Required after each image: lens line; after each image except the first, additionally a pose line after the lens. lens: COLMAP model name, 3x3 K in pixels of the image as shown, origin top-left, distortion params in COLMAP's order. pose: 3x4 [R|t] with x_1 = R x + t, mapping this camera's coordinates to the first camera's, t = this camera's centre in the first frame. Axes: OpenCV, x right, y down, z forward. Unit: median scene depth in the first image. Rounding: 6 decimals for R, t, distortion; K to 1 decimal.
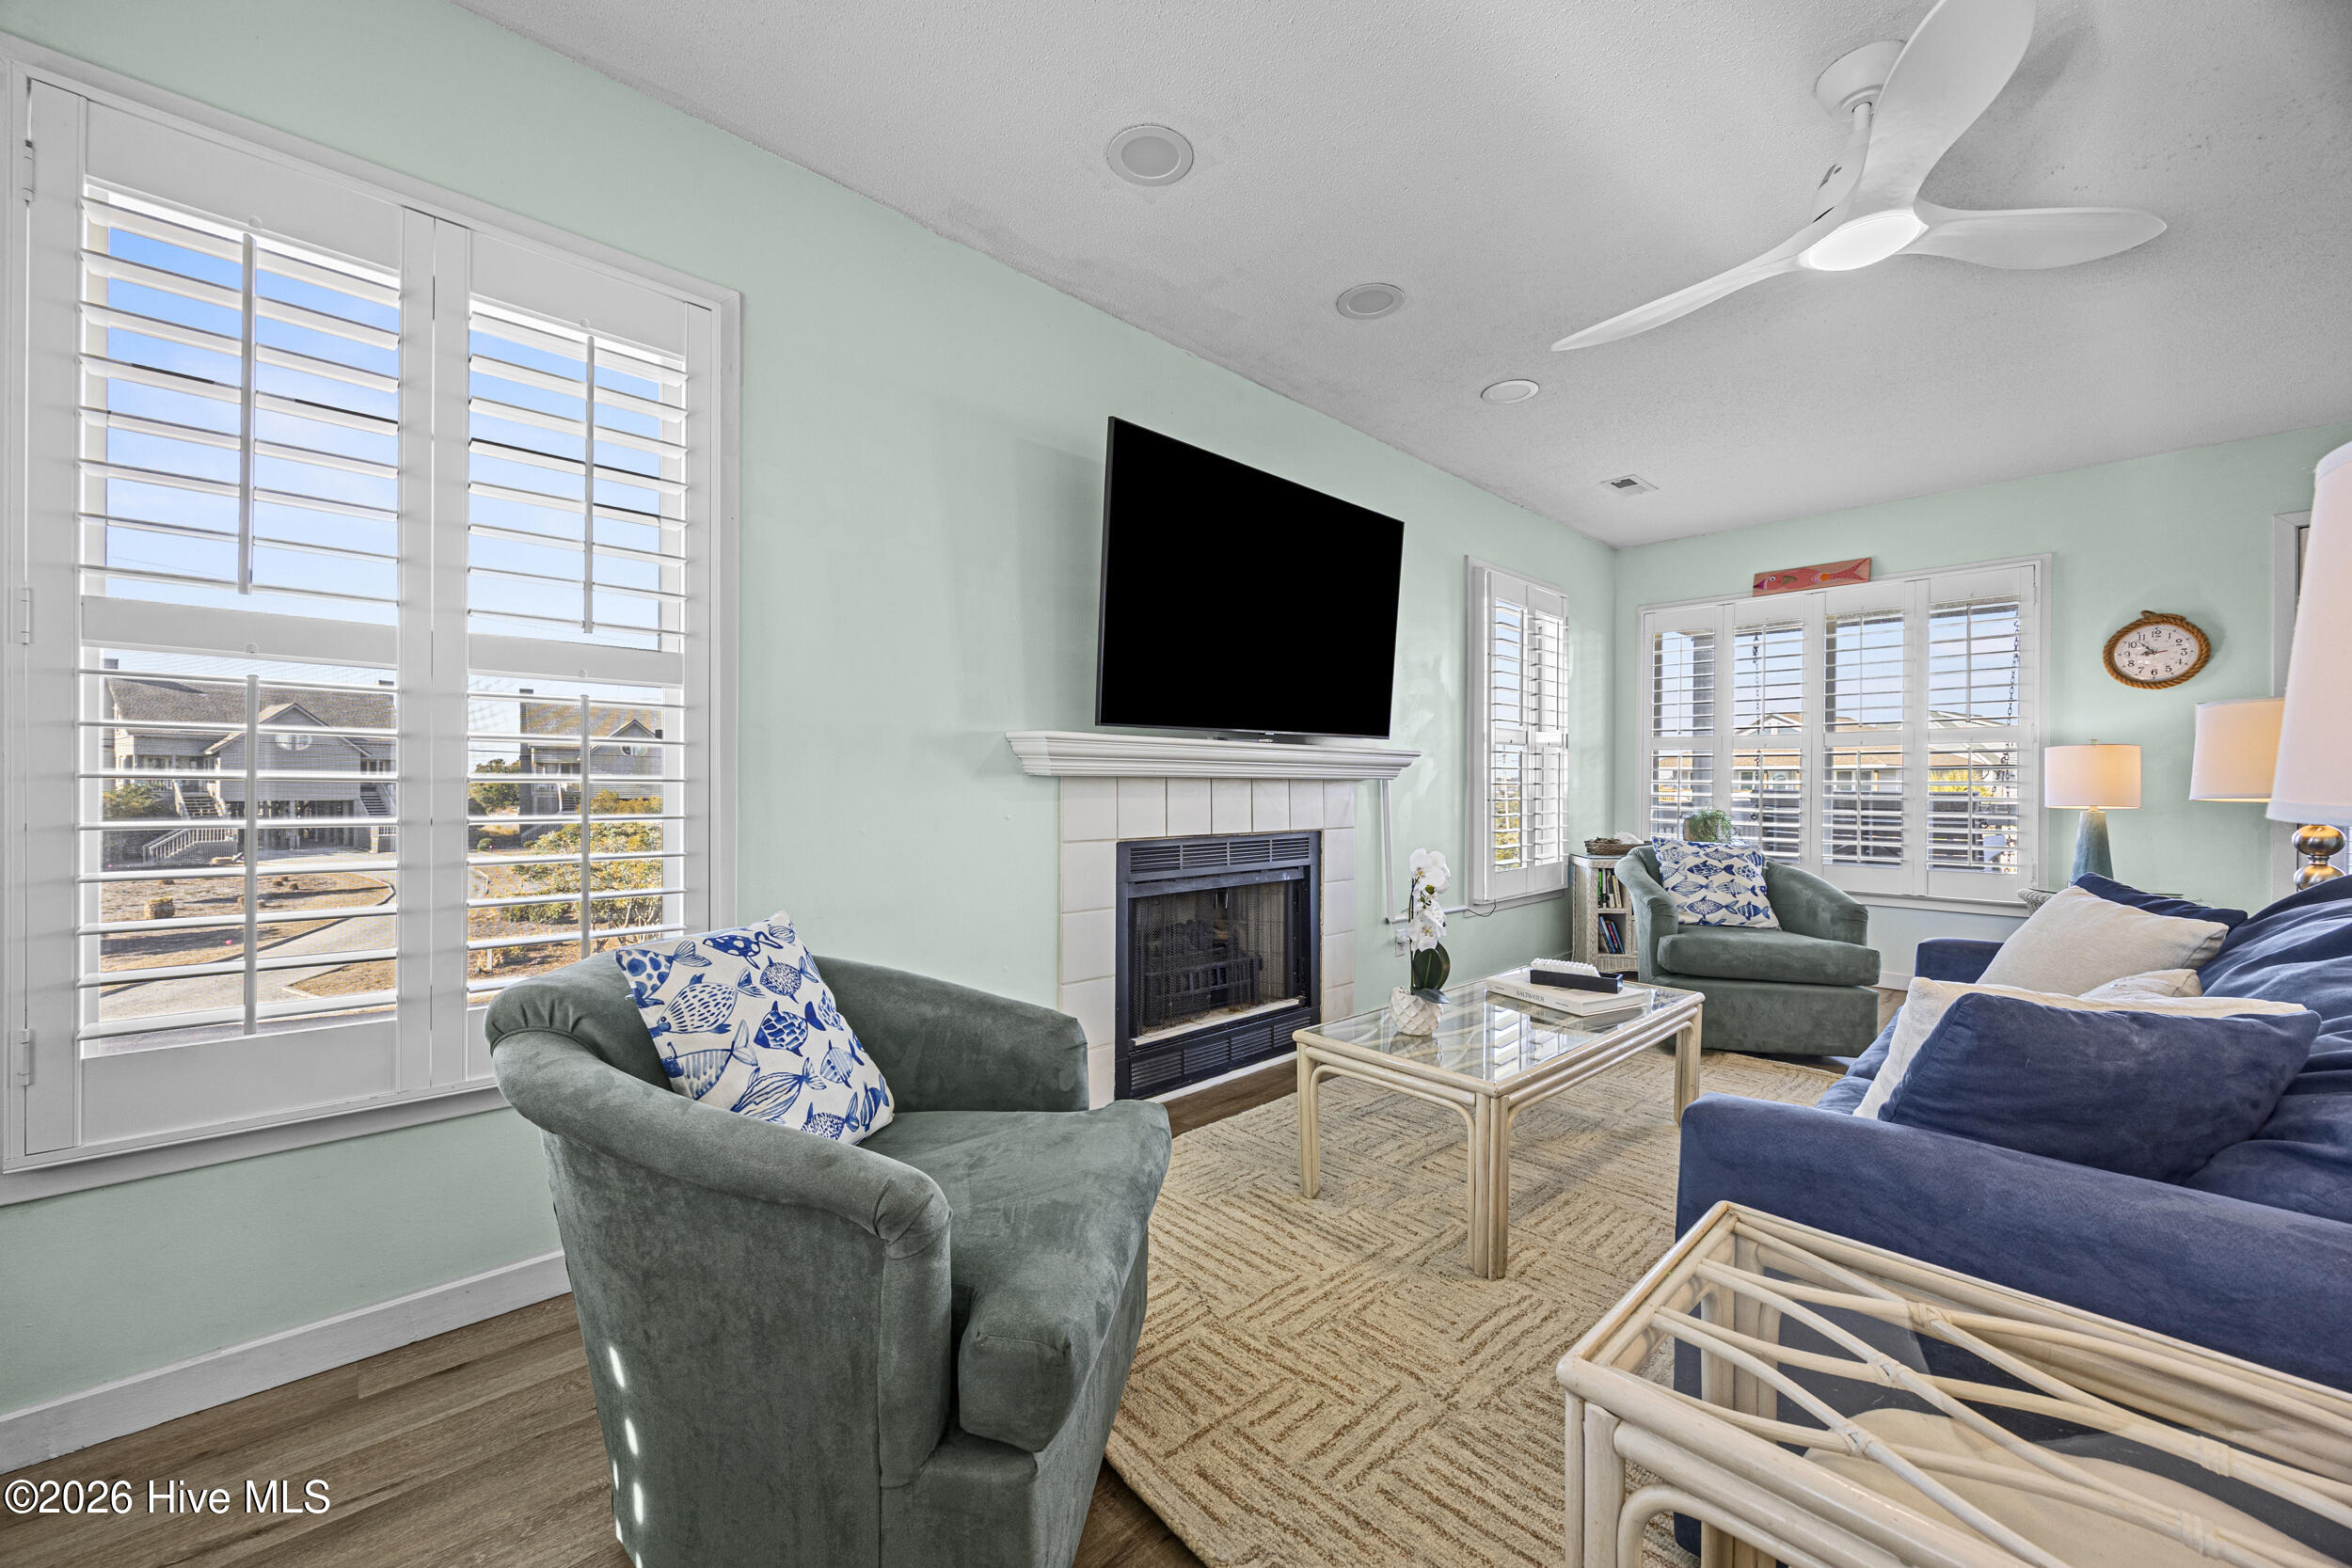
lens RADIAL K [[894.4, 0, 1170.5], [0, 894.4, 783.8], [0, 0, 1]] dist [-0.000280, 0.000265]
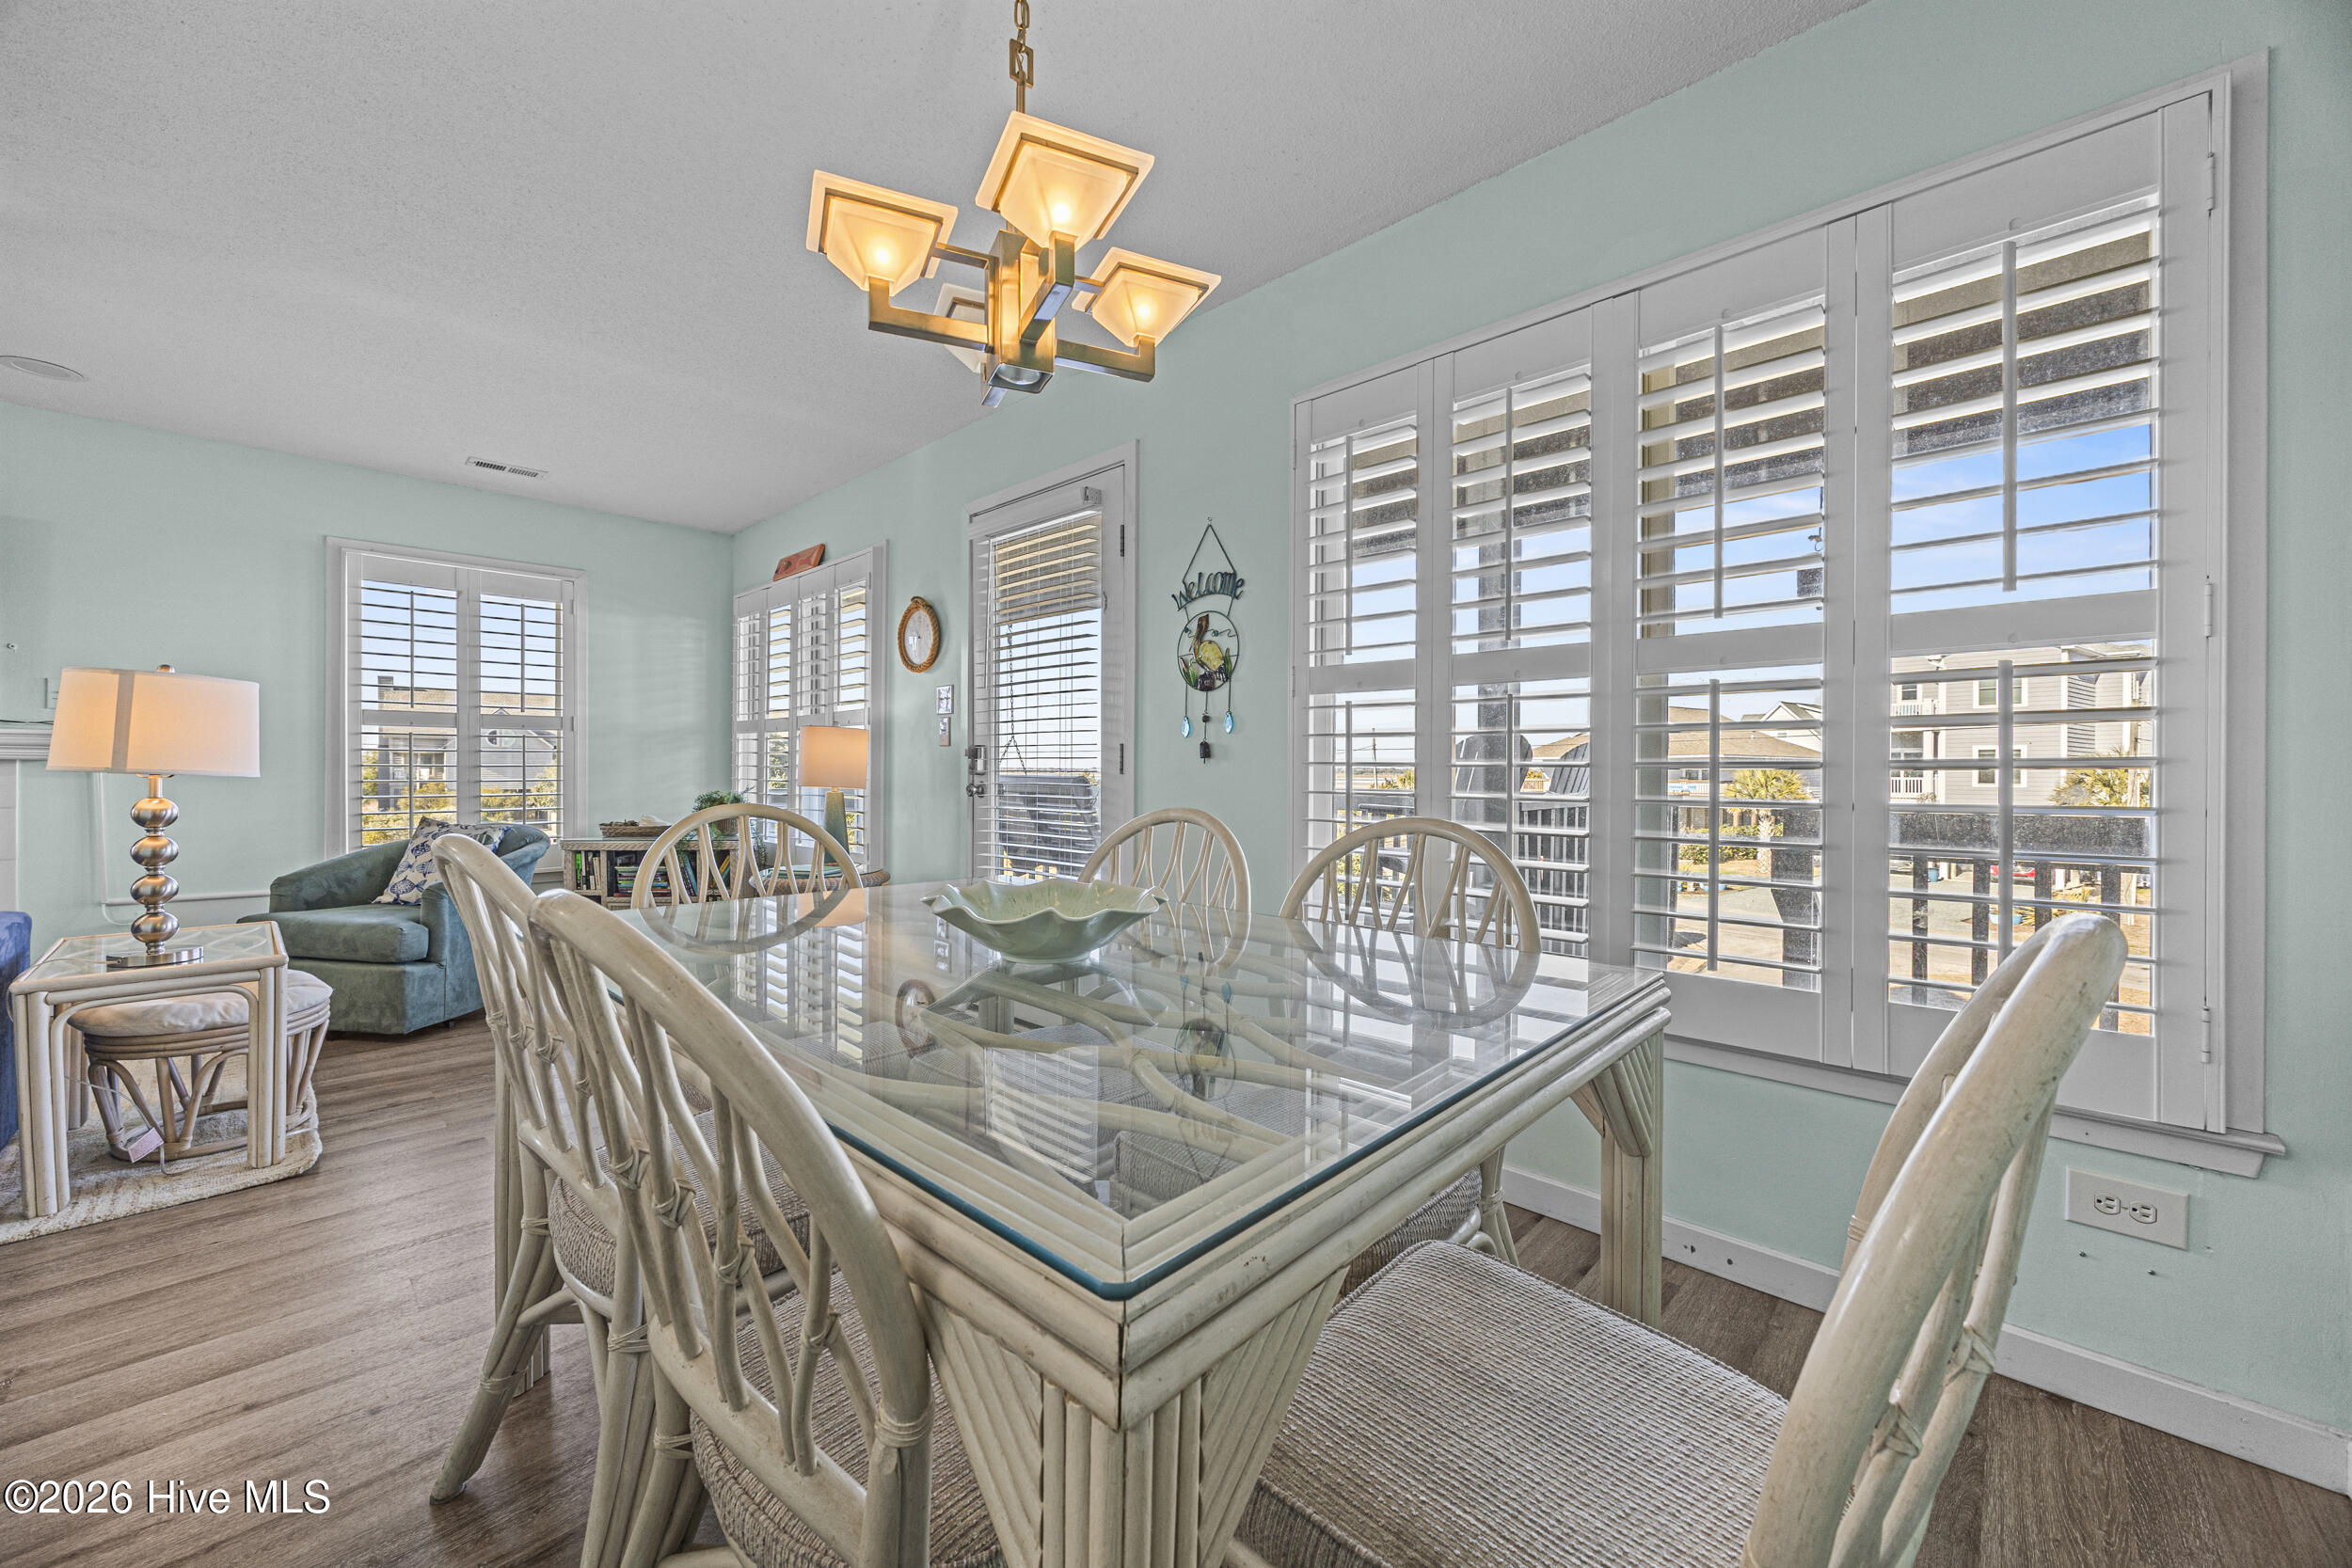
lens RADIAL K [[894.4, 0, 1163.5], [0, 894.4, 772.1], [0, 0, 1]] dist [-0.000280, 0.000265]
pose [[0.999344, 0.001528, 0.036183, 1.373167], [-0.001575, 0.999998, 0.001255, 0.005038], [-0.036181, -0.001311, 0.999344, -0.035063]]
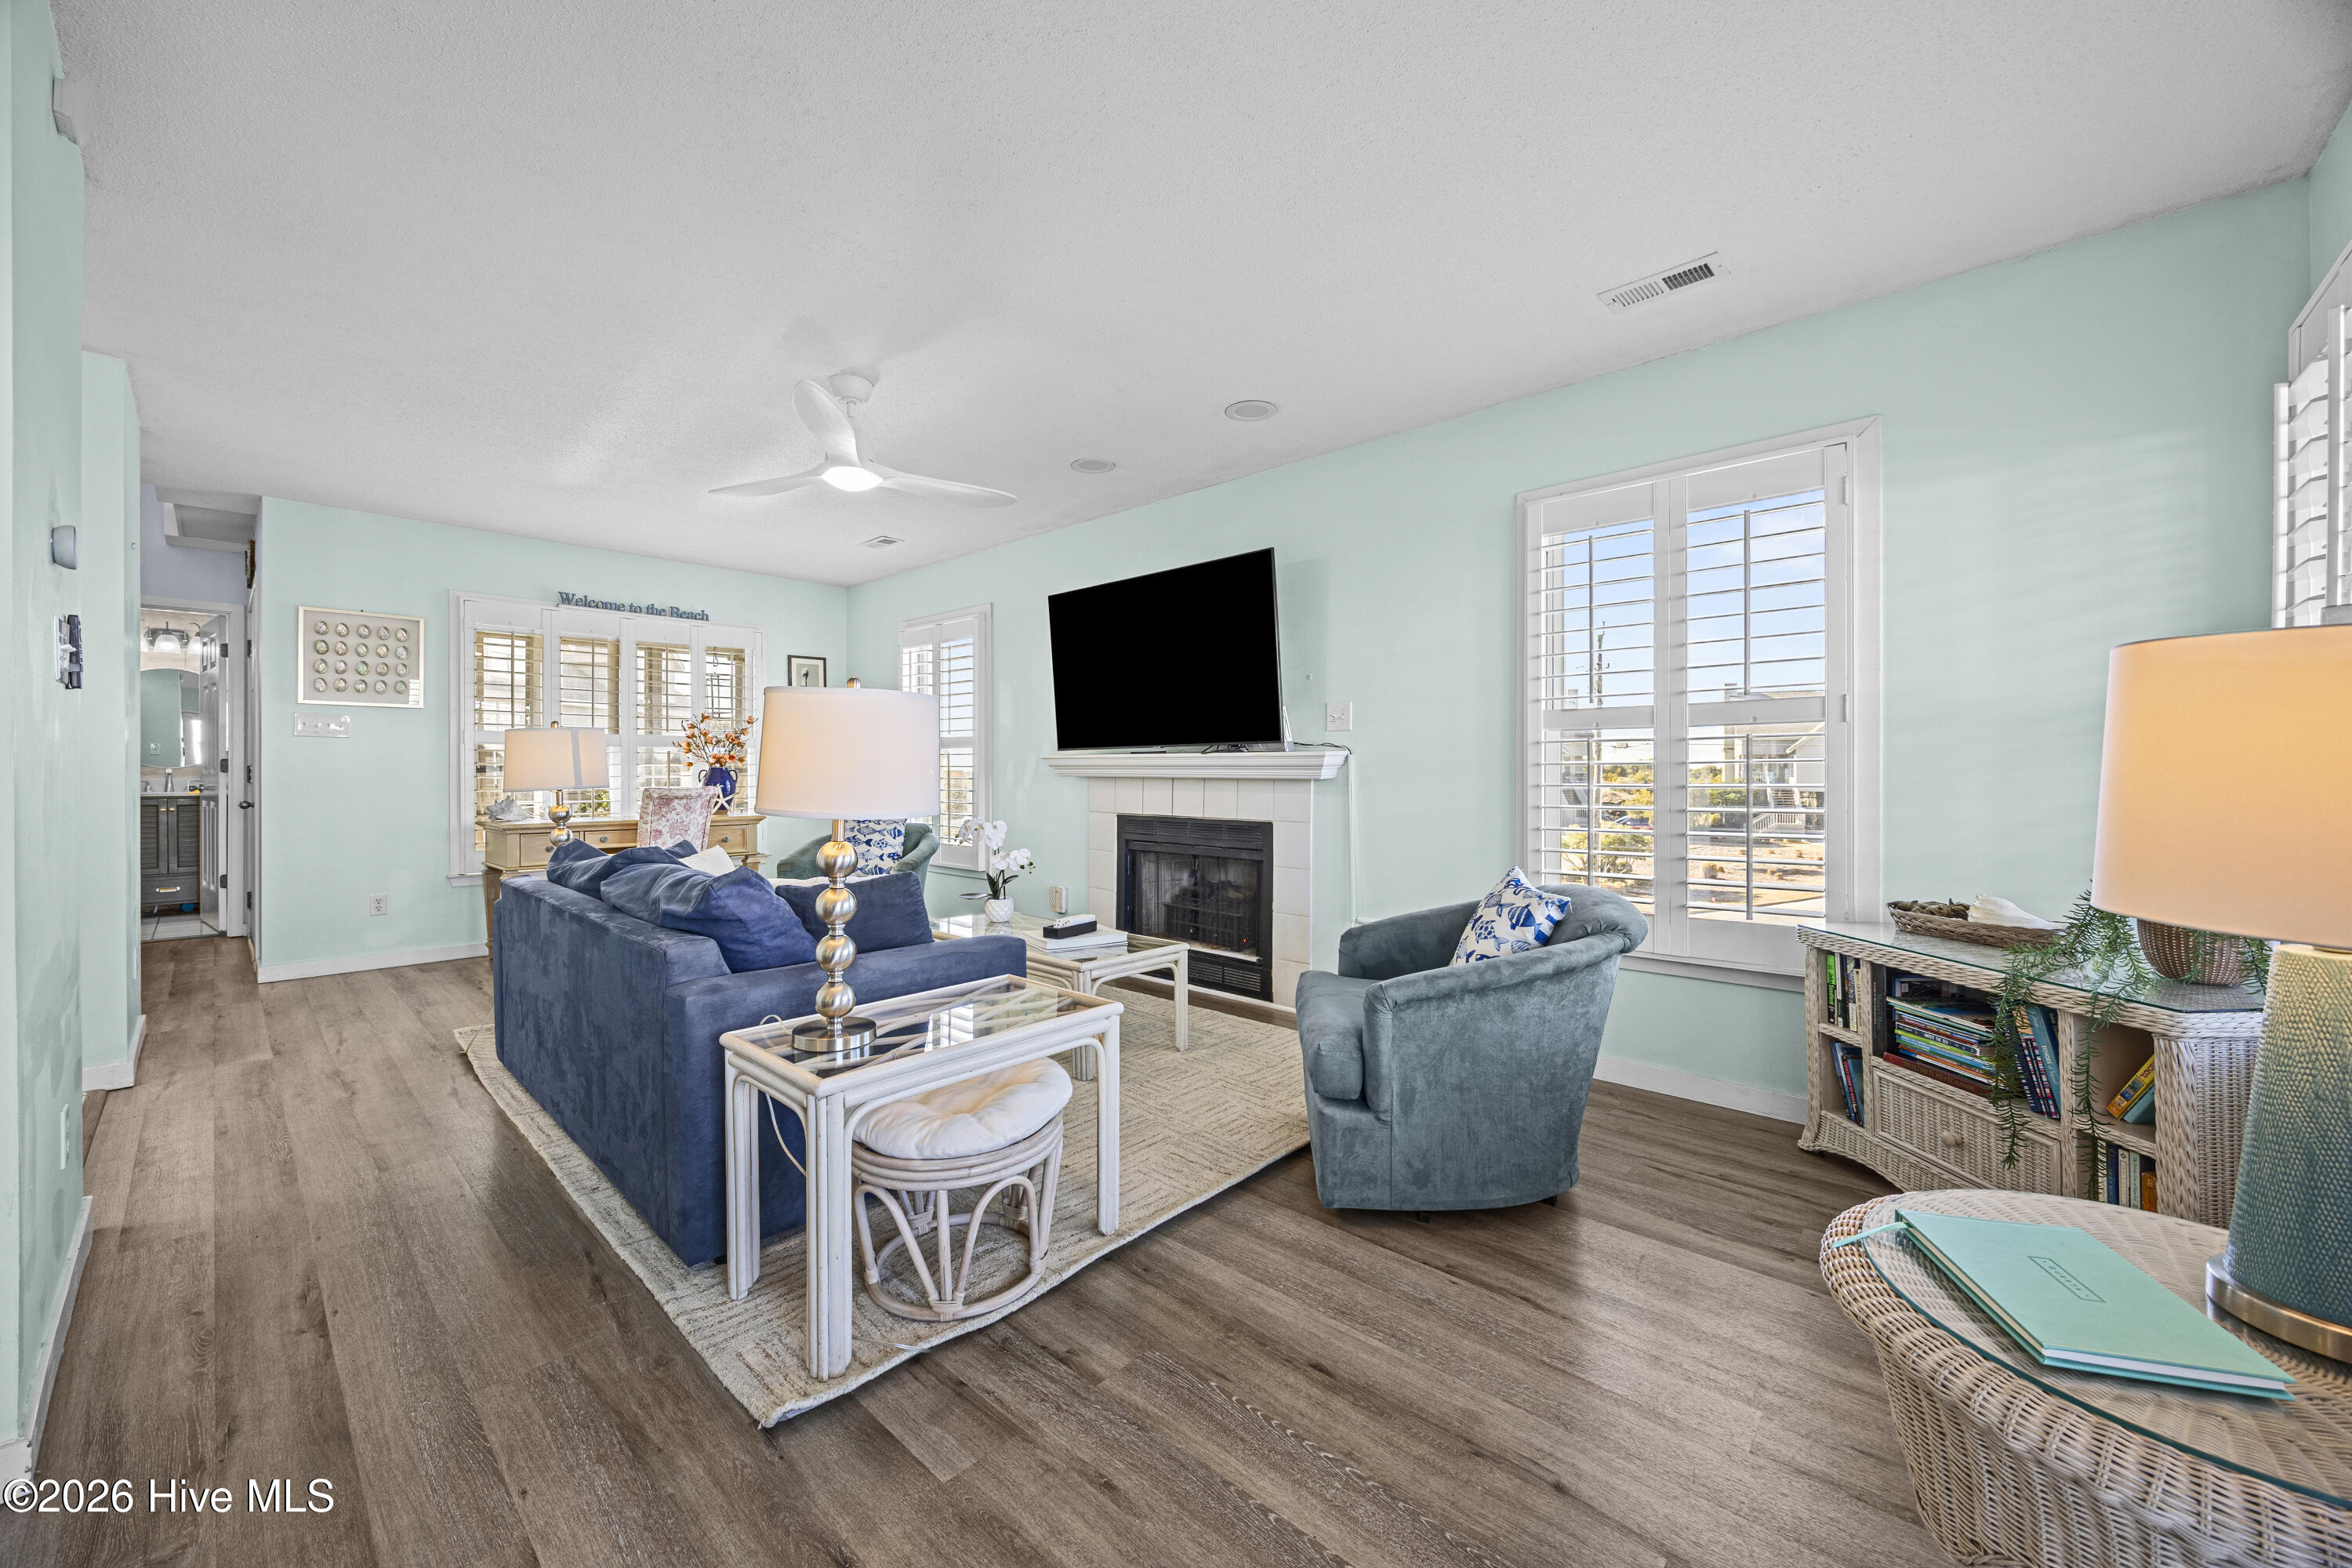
lens RADIAL K [[894.5, 0, 1159.9], [0, 894.5, 772.8], [0, 0, 1]] dist [-0.000280, 0.000265]
pose [[0.061568, 0.000813, -0.998103, 1.225835], [0.000972, 0.999999, 0.000874, -0.013291], [0.998102, -0.001024, 0.061568, 0.712440]]
